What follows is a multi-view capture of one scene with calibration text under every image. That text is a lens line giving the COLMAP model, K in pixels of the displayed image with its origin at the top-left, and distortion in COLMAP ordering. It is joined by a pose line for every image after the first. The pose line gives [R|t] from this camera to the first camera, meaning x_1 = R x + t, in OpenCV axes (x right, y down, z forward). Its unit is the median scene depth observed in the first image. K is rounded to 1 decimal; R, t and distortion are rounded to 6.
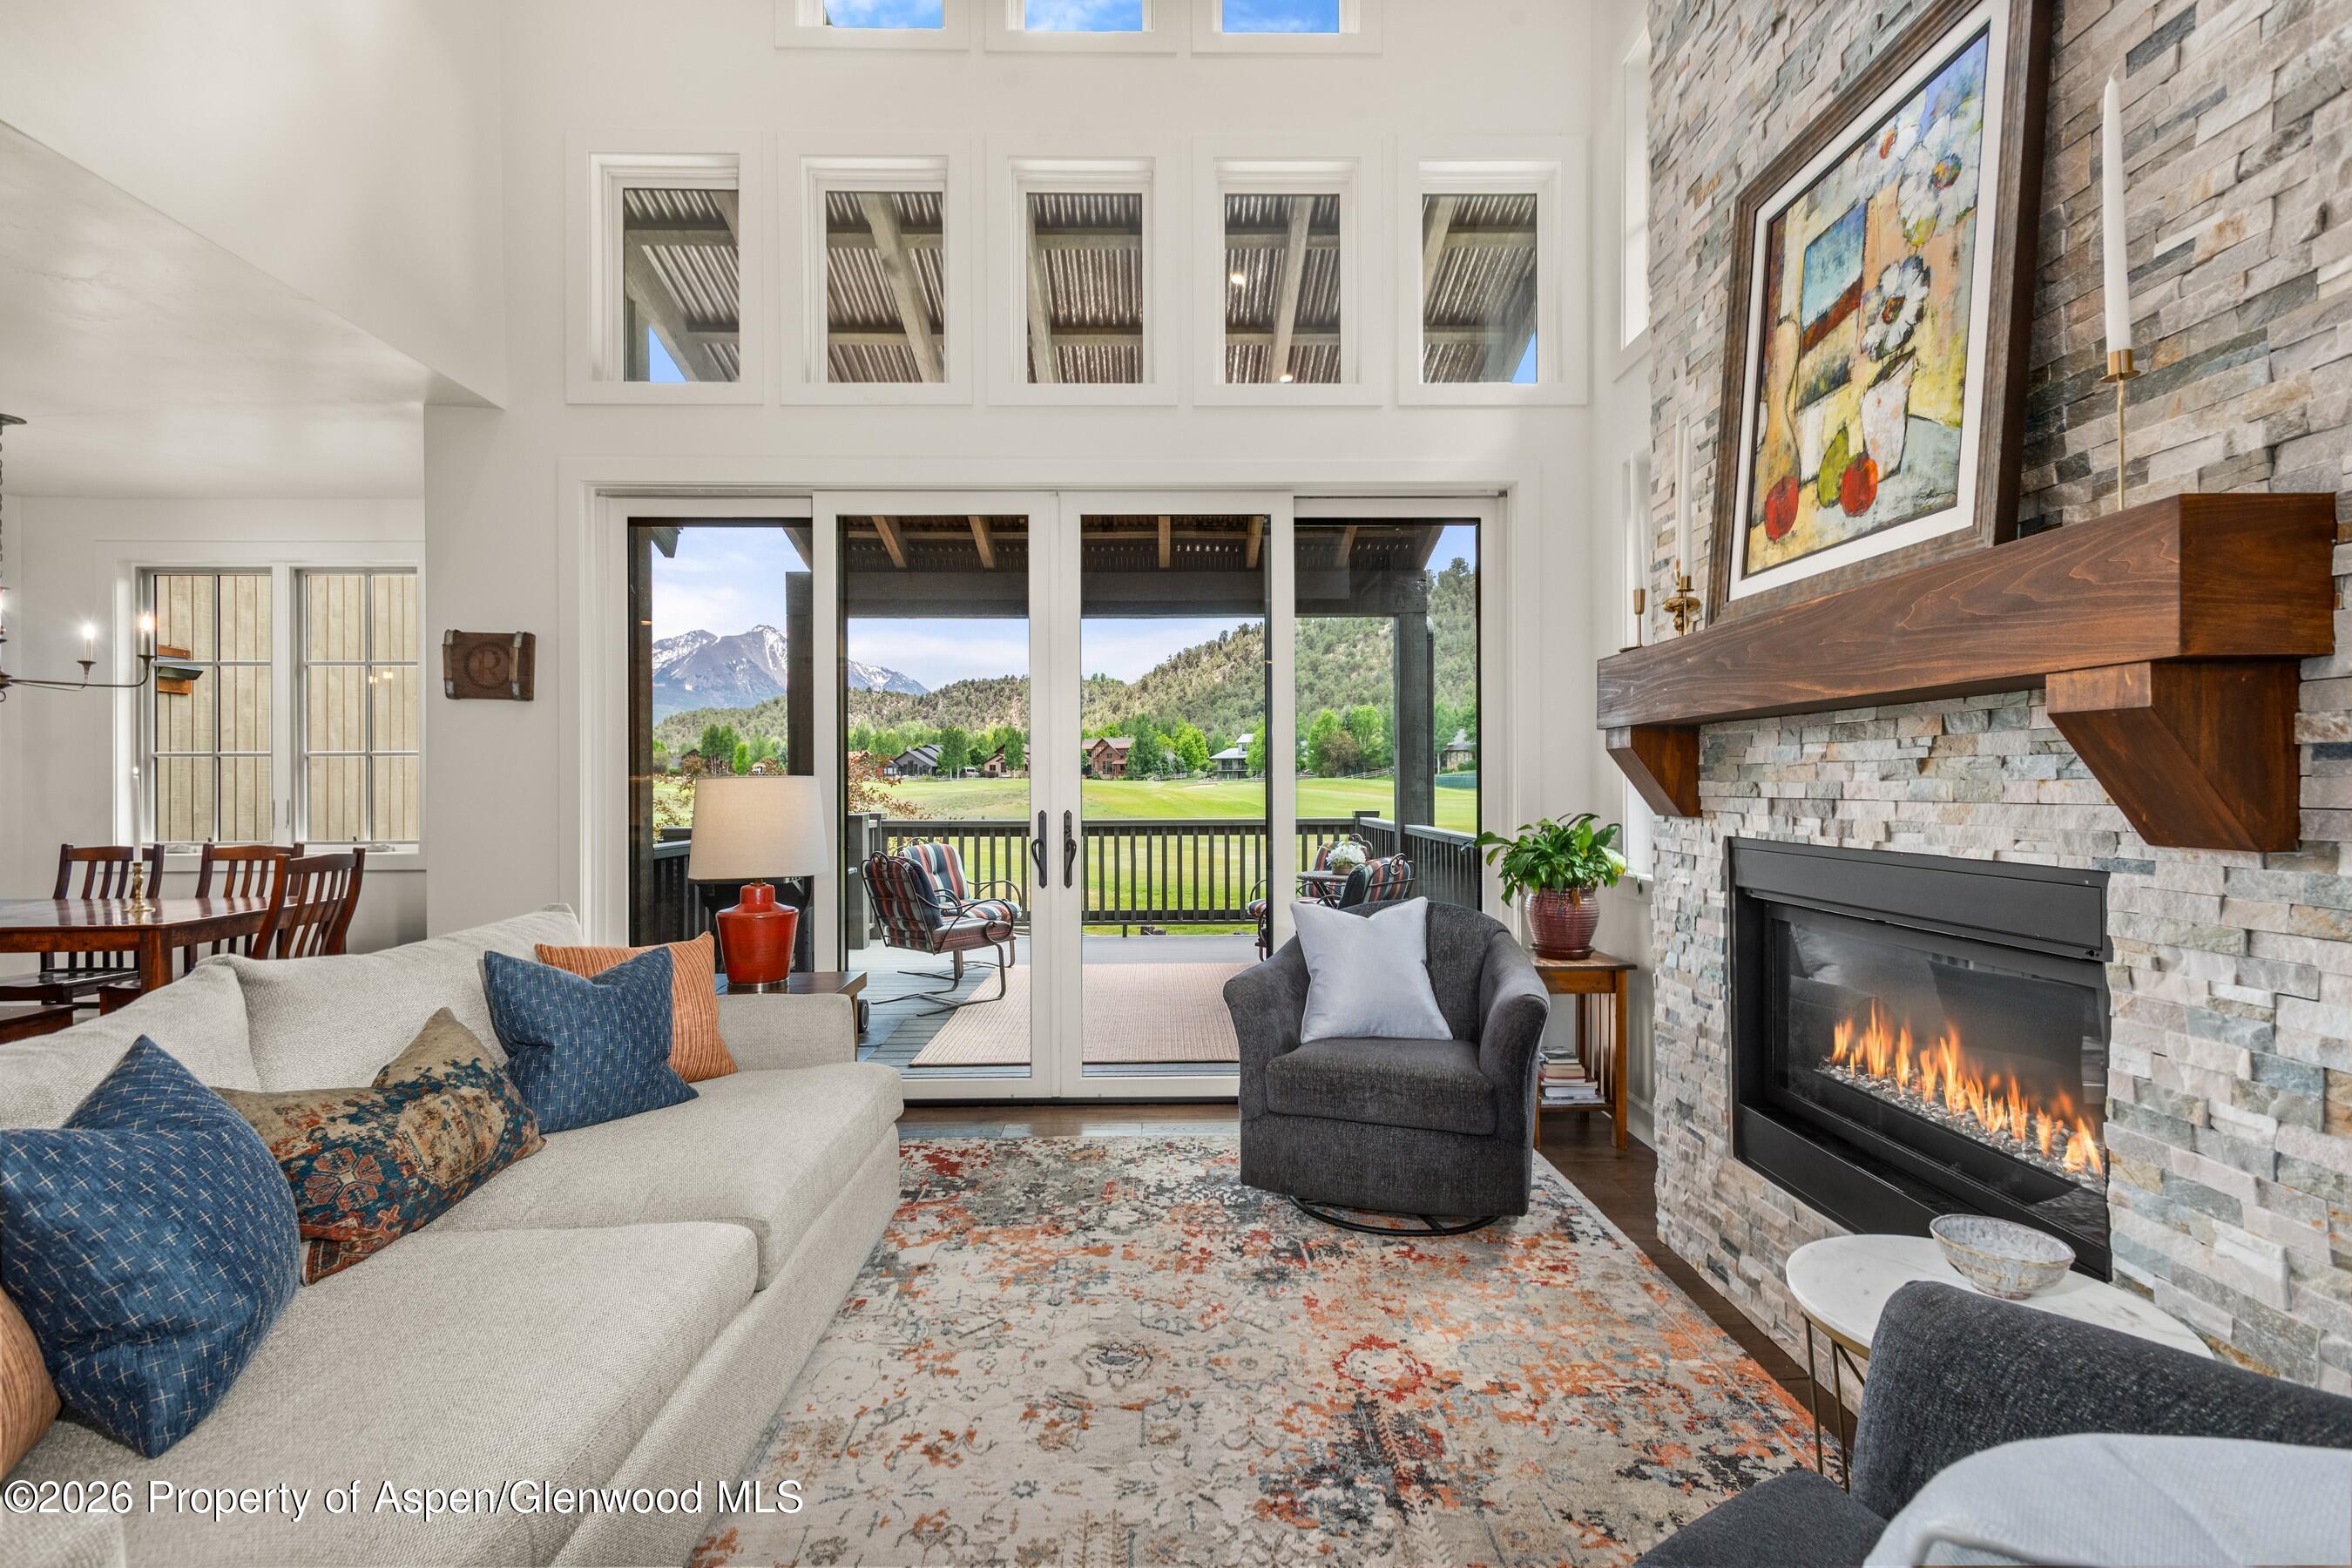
lens RADIAL K [[1093.8, 0, 1176.4], [0, 1093.8, 780.7], [0, 0, 1]] dist [0.018895, -0.004823]
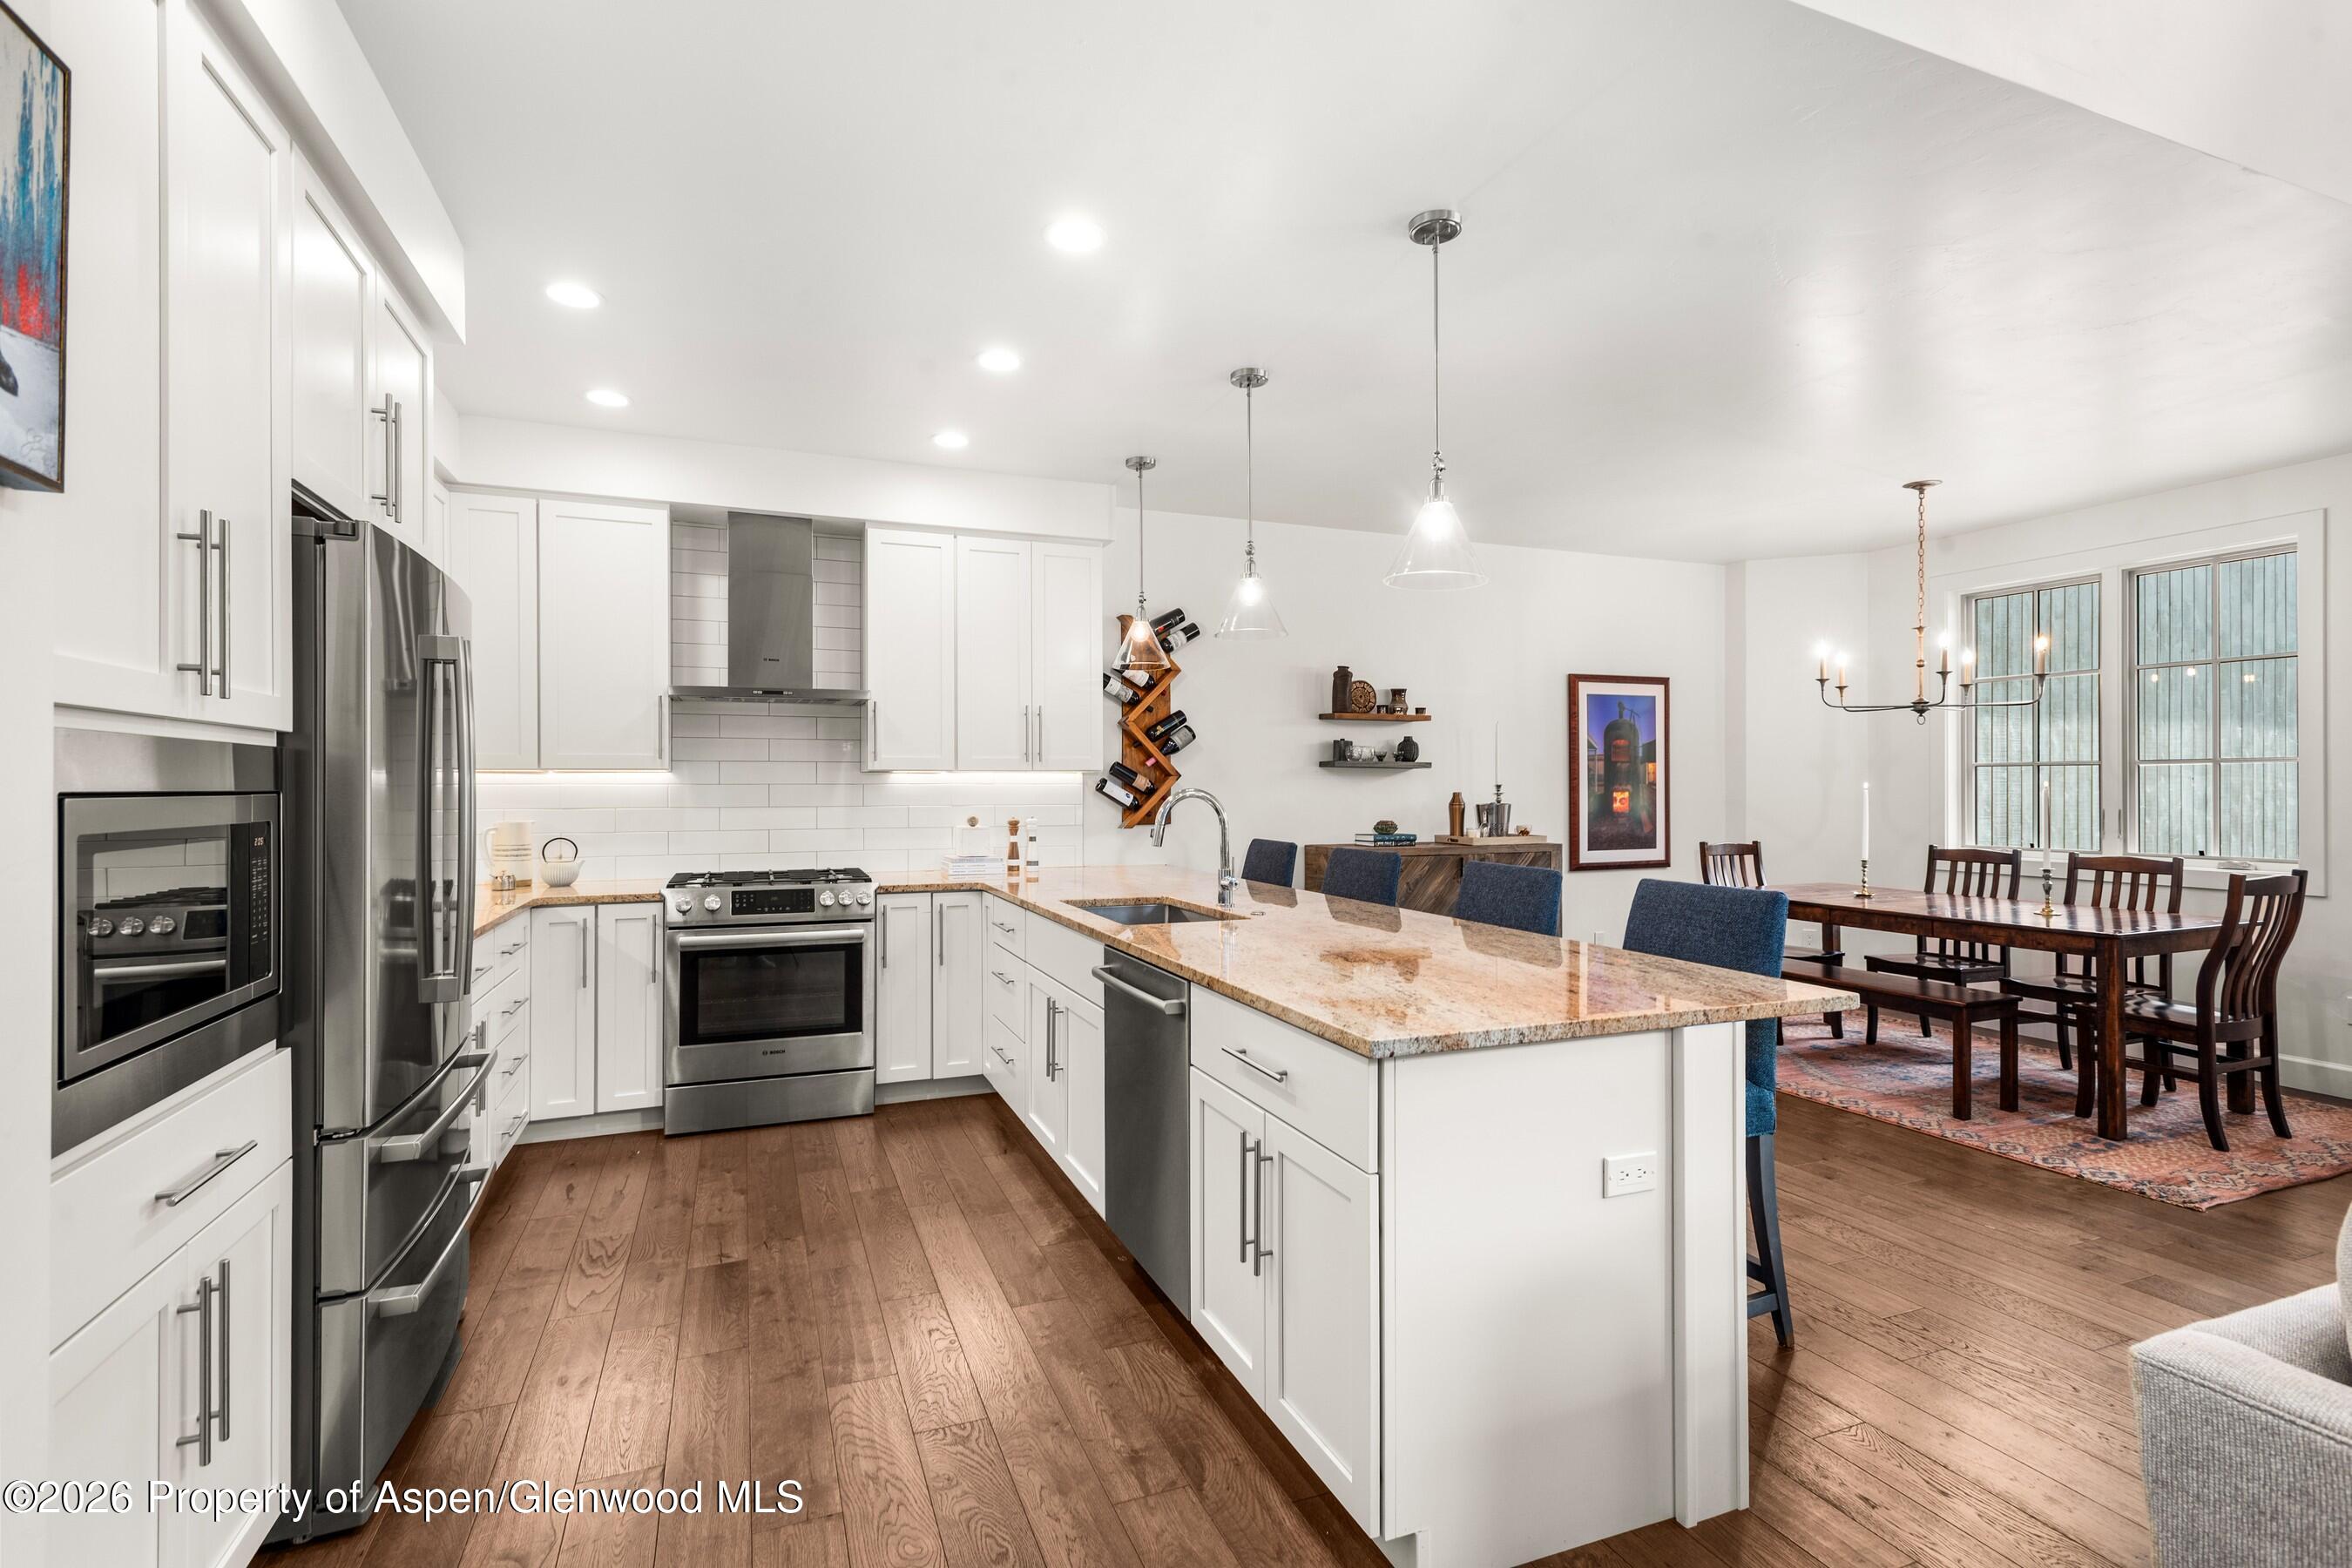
lens RADIAL K [[1093.8, 0, 1185.8], [0, 1093.8, 791.1], [0, 0, 1]] dist [0.018895, -0.004823]
pose [[0.362272, 0.008118, -0.932037, -0.319714], [0.002453, 0.999950, 0.009663, -0.017519], [0.932069, -0.005787, 0.362234, -0.207109]]
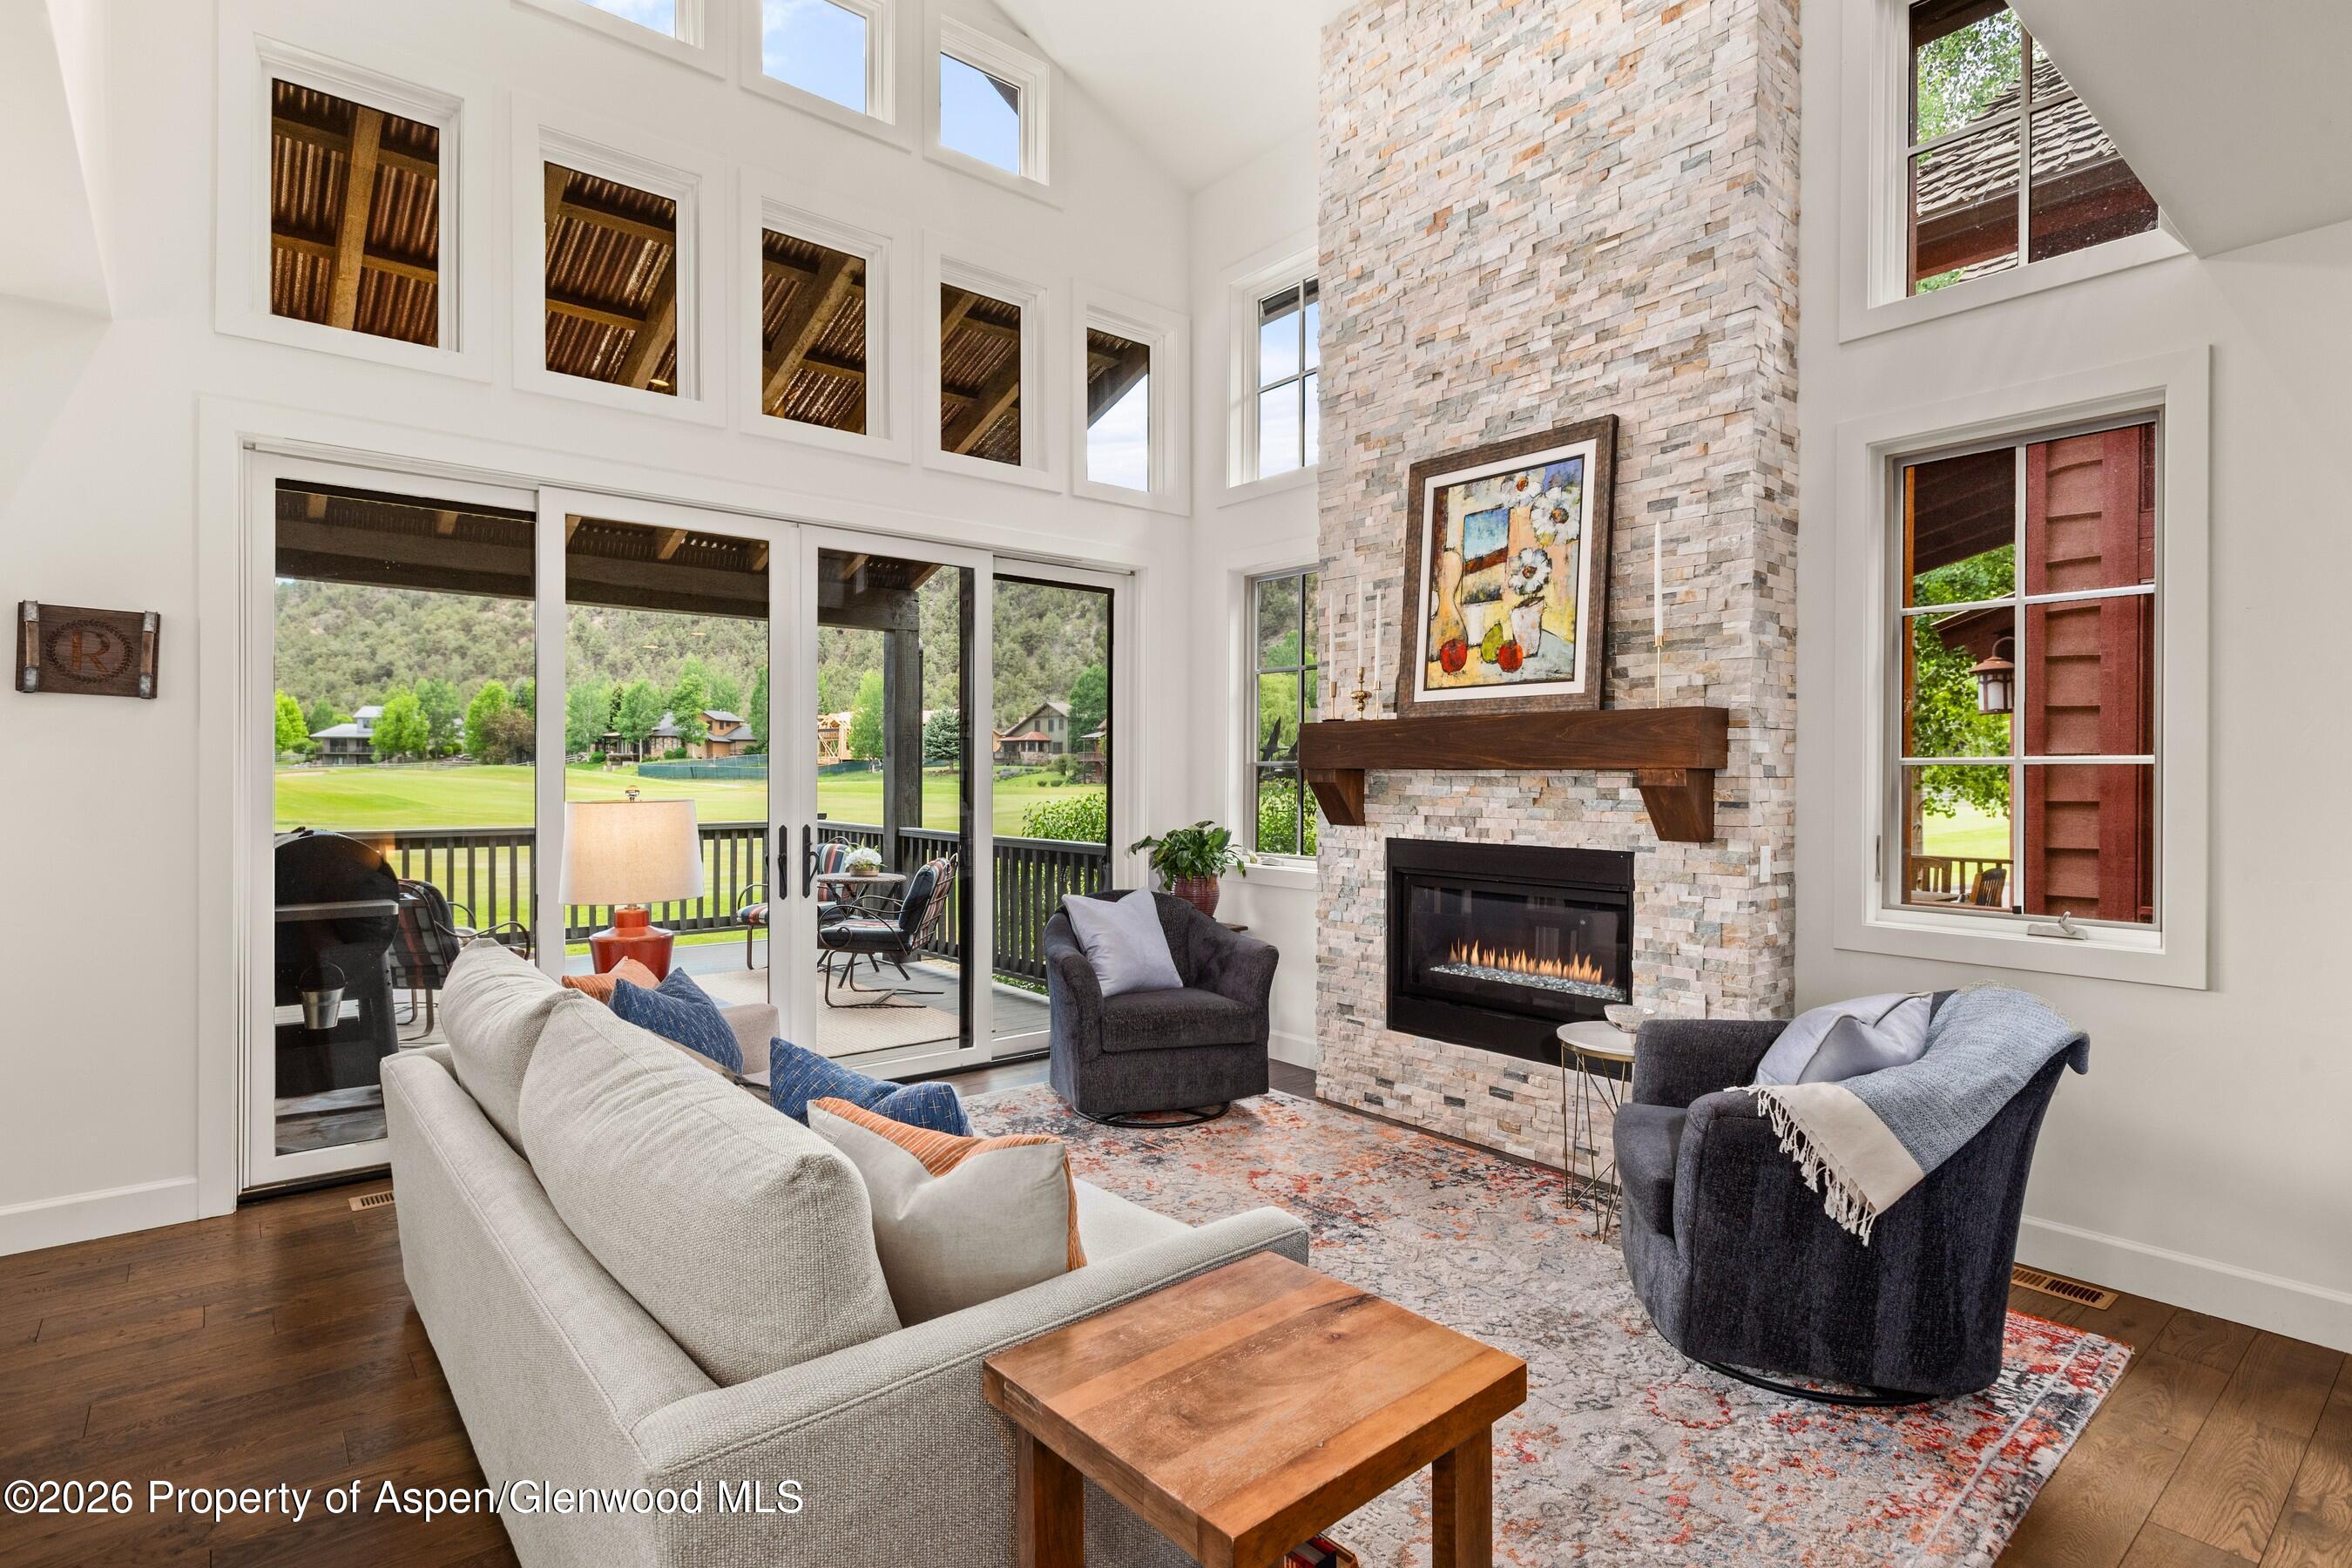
lens RADIAL K [[1164.4, 0, 1177.9], [0, 1164.4, 780.0], [0, 0, 1]] dist [0.010566, -0.002172]
pose [[0.779543, 0.005362, 0.626326, -0.769848], [-0.010463, 0.999935, 0.004461, -0.037121], [-0.626261, -0.010031, 0.779549, -0.160700]]
